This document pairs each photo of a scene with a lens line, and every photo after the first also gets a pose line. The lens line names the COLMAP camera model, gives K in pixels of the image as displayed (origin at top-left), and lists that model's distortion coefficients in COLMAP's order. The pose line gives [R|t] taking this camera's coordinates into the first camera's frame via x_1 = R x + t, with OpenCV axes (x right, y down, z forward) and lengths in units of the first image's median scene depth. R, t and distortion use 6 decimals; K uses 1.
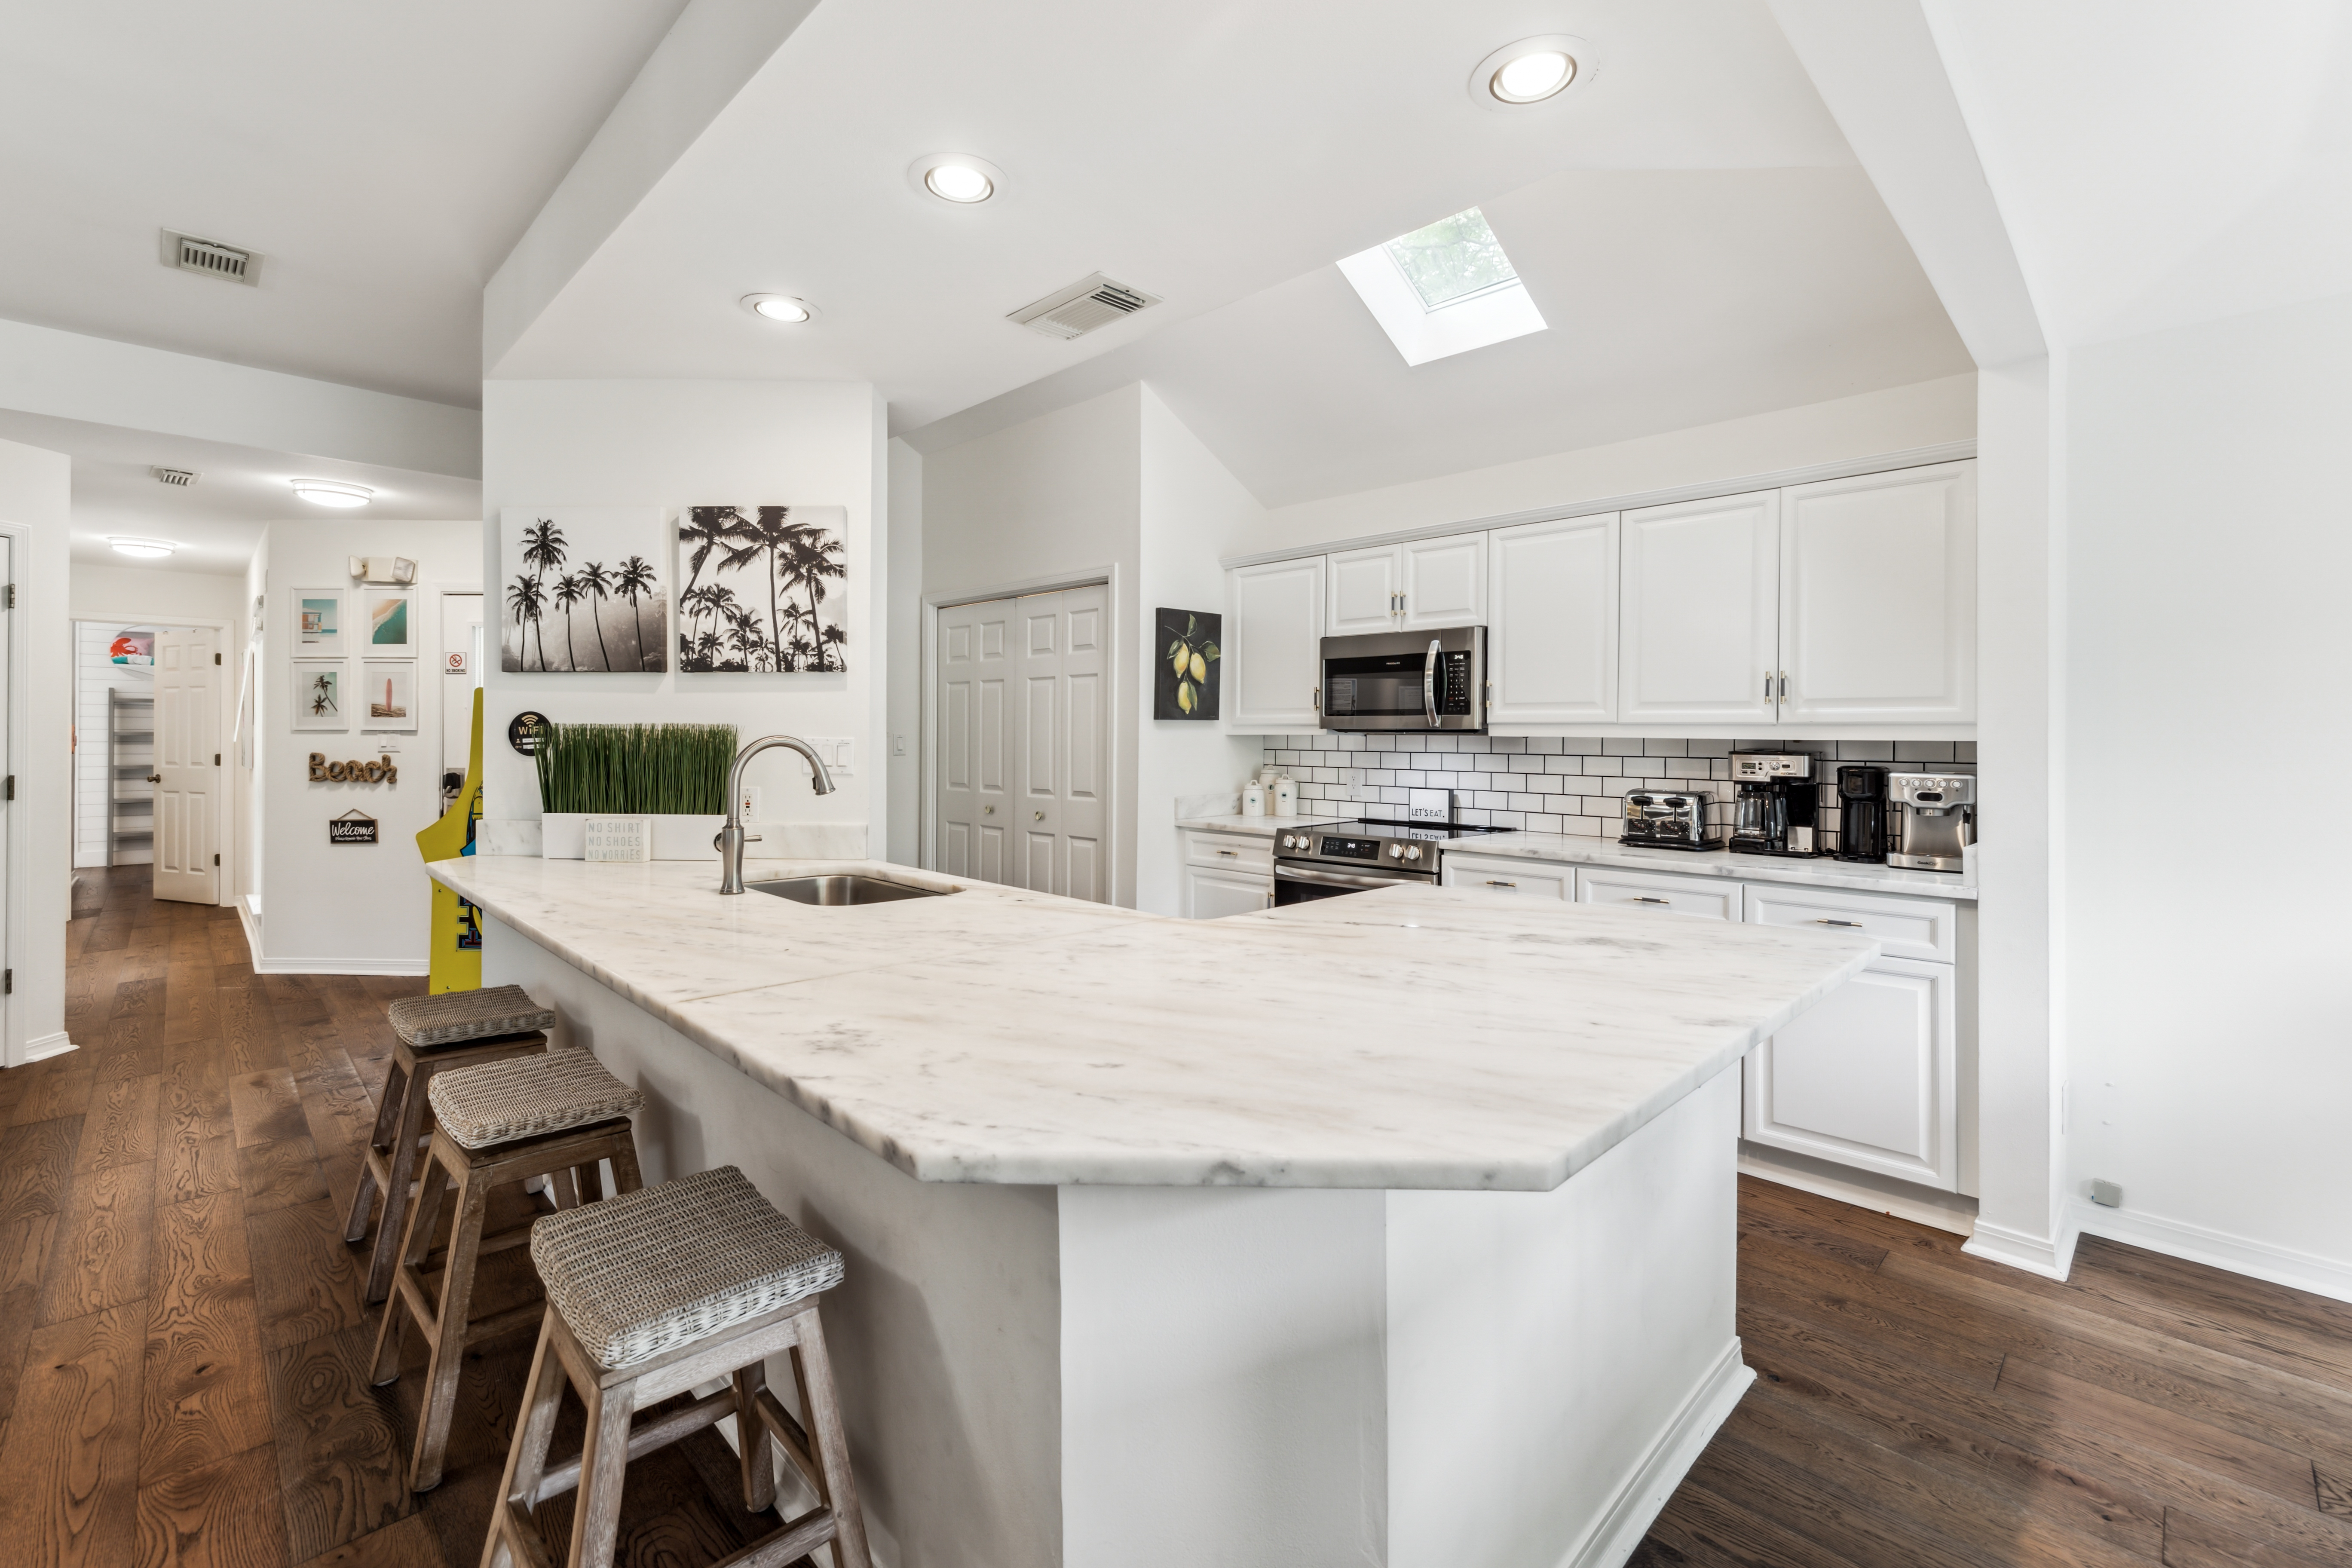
lens RADIAL K [[1004.5, 0, 1167.5], [0, 1004.5, 738.4], [0, 0, 1]] dist [0.007521, -0.000646]
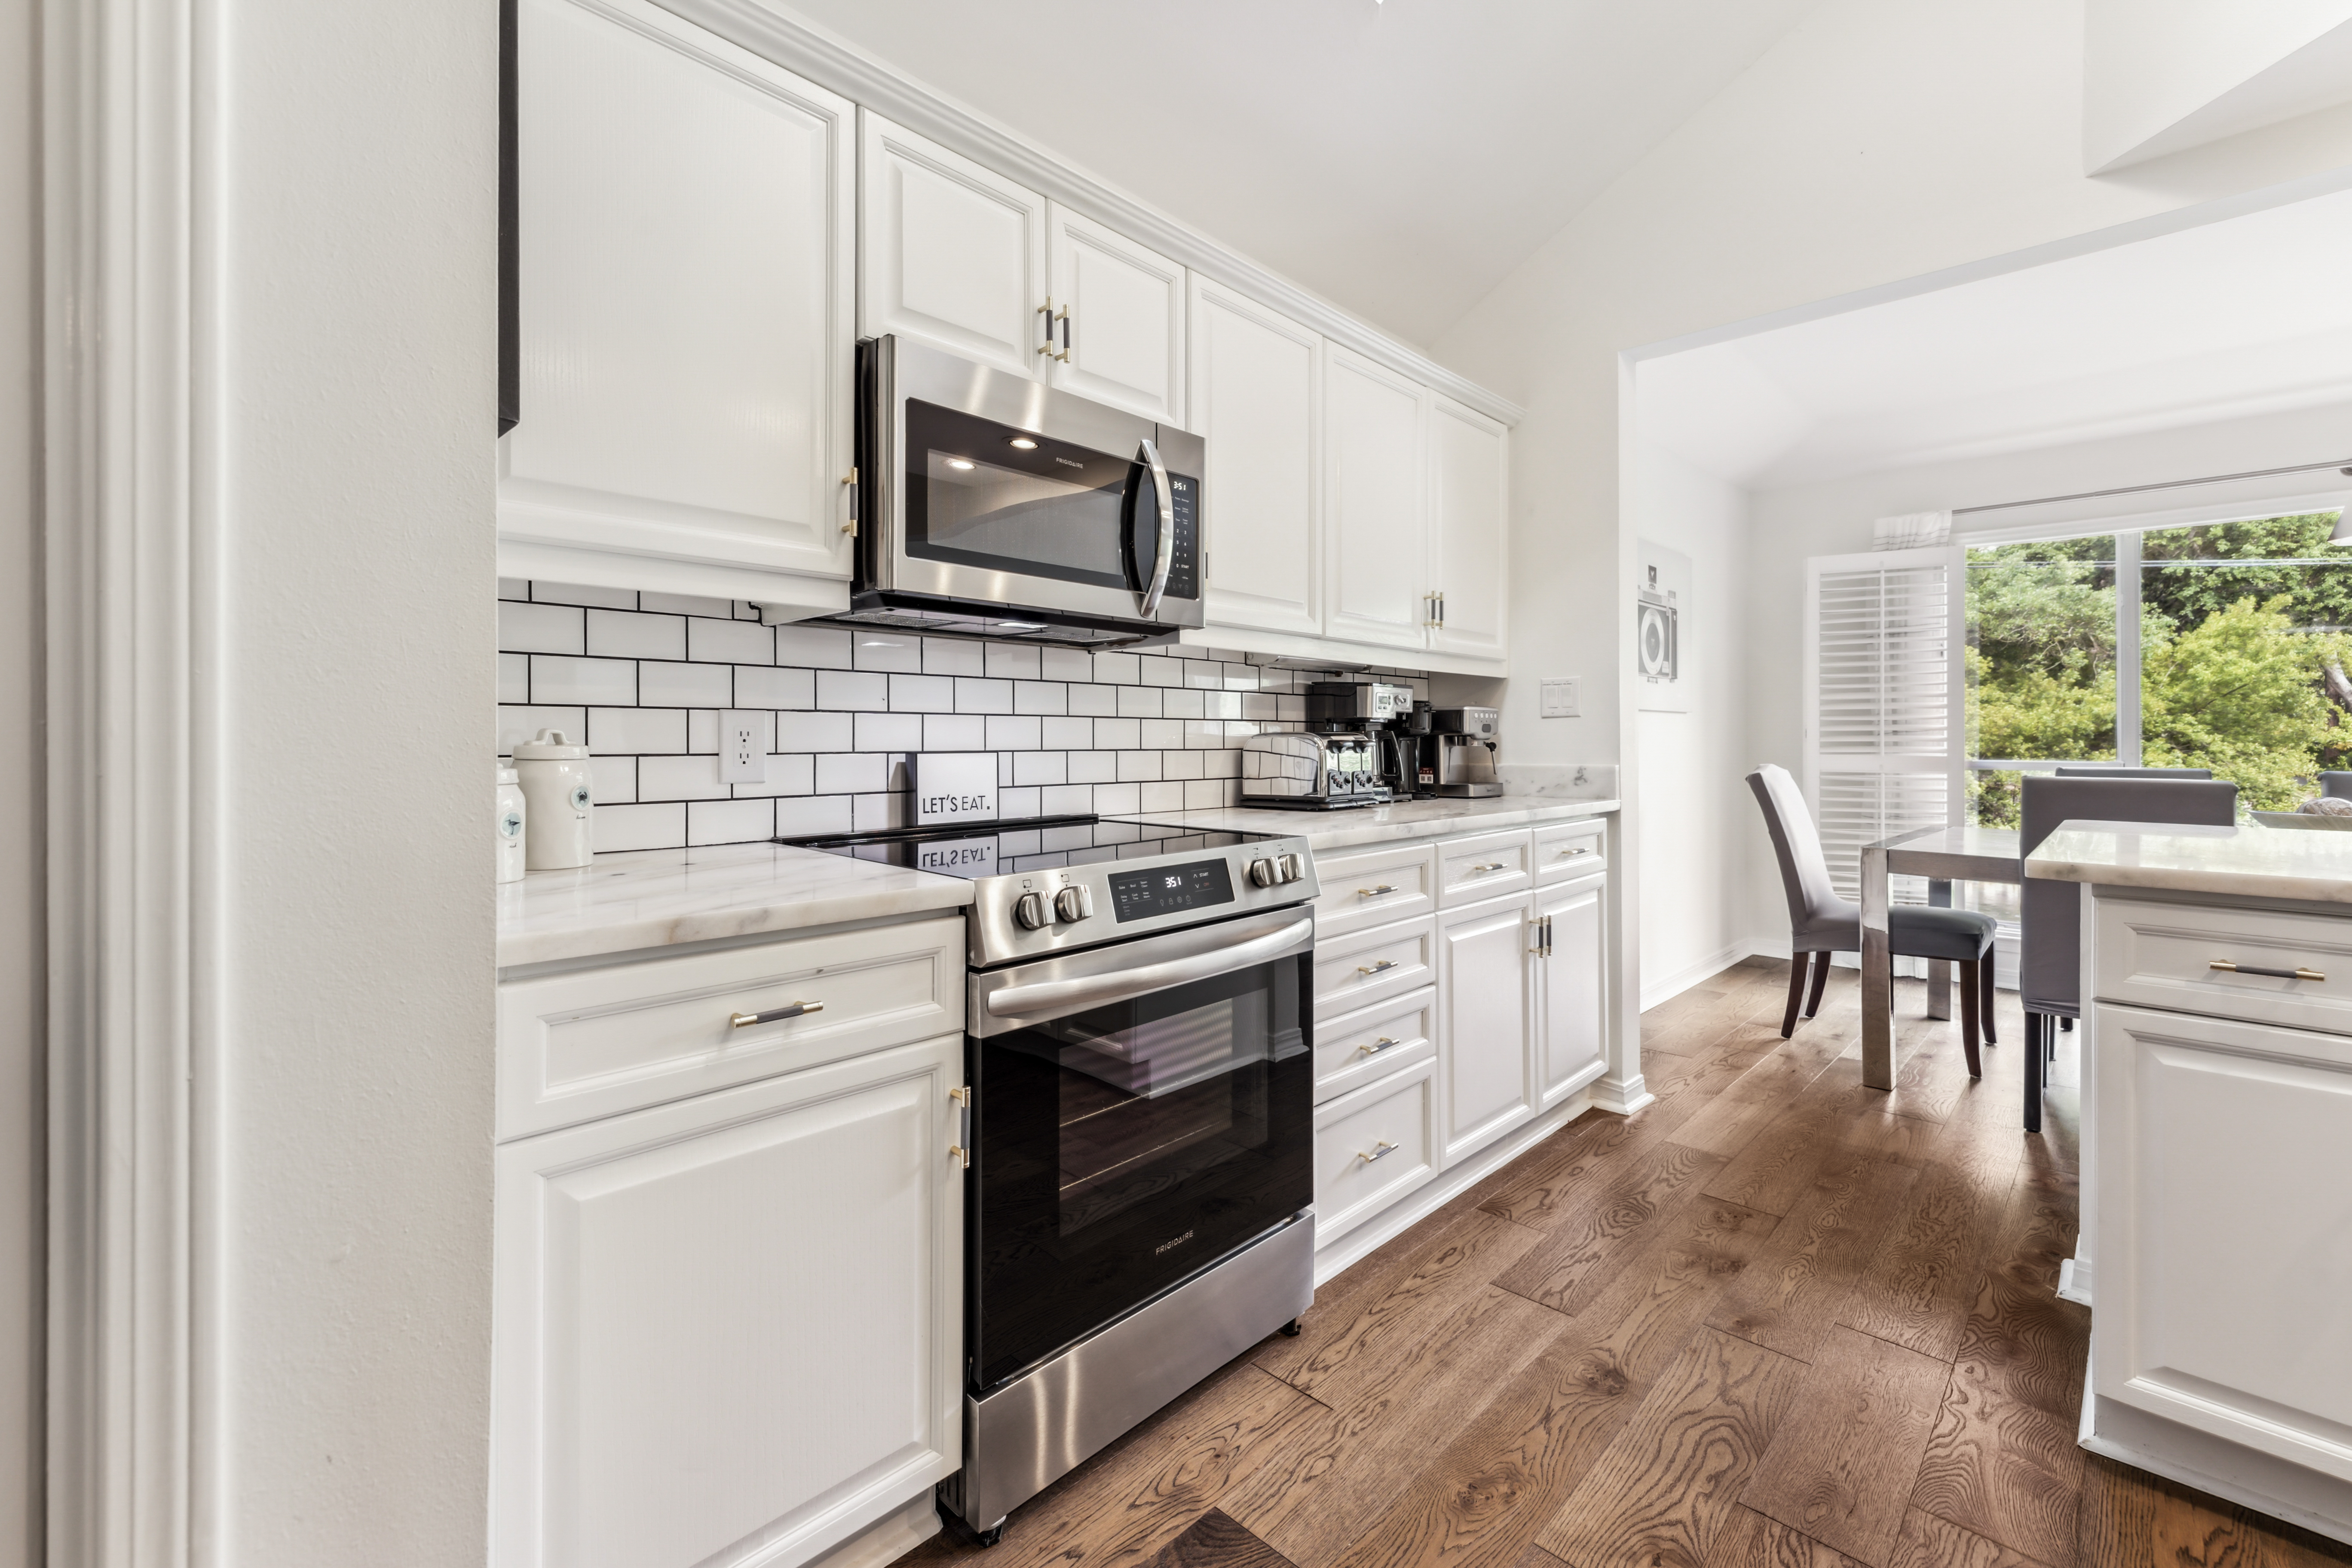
lens RADIAL K [[1004.5, 0, 1167.5], [0, 1004.5, 738.4], [0, 0, 1]] dist [0.007521, -0.000646]
pose [[-0.013544, -0.008175, 0.999875, -0.305113], [0.000149, 0.999967, 0.008177, 0.059476], [-0.999908, 0.000260, -0.013543, 1.349179]]
